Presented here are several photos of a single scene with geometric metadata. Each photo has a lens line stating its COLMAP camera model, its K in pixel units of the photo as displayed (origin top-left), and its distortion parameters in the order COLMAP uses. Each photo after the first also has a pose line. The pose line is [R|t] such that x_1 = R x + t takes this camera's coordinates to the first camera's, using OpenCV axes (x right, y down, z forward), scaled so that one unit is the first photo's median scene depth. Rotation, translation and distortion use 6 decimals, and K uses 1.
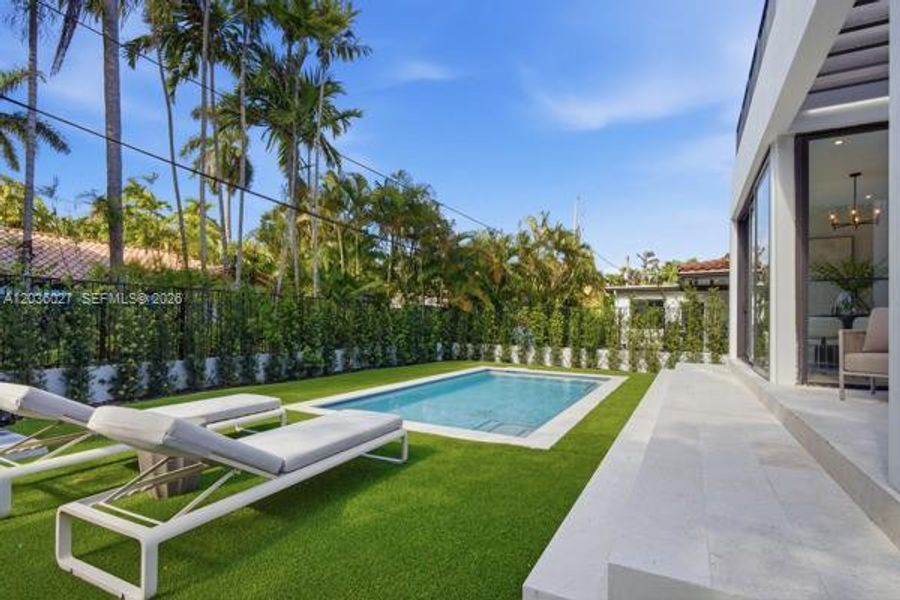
lens RADIAL K [[452.0, 0, 479.1], [0, 452.0, 311.4], [0, 0, 1]] dist [0.003962, 0.000355]
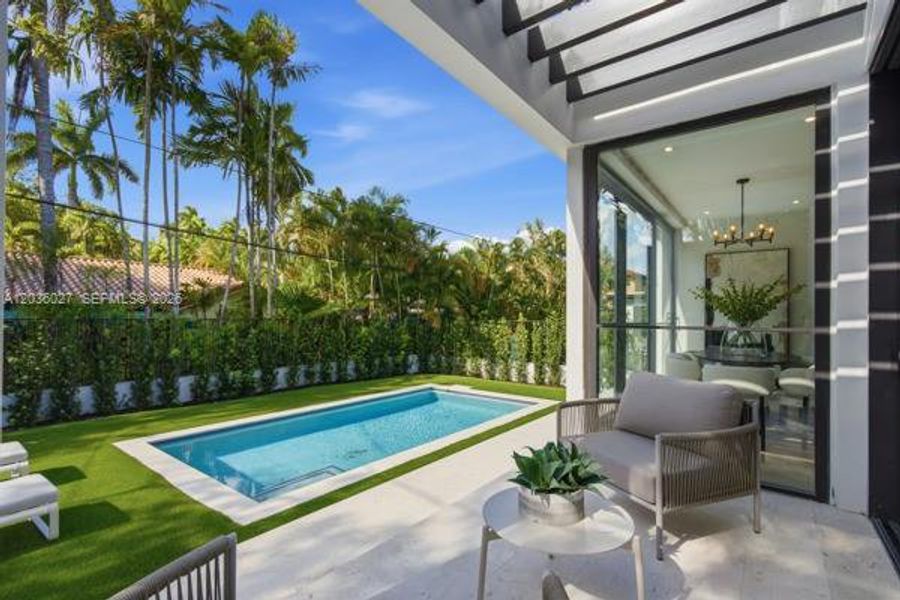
lens RADIAL K [[434.4, 0, 471.5], [0, 434.4, 313.3], [0, 0, 1]] dist [0.004633, -0.000494]
pose [[0.983108, -0.008804, -0.182813, 0.240030], [0.011511, 0.999839, 0.013748, -0.039933], [0.182663, -0.015620, 0.983051, 0.071971]]
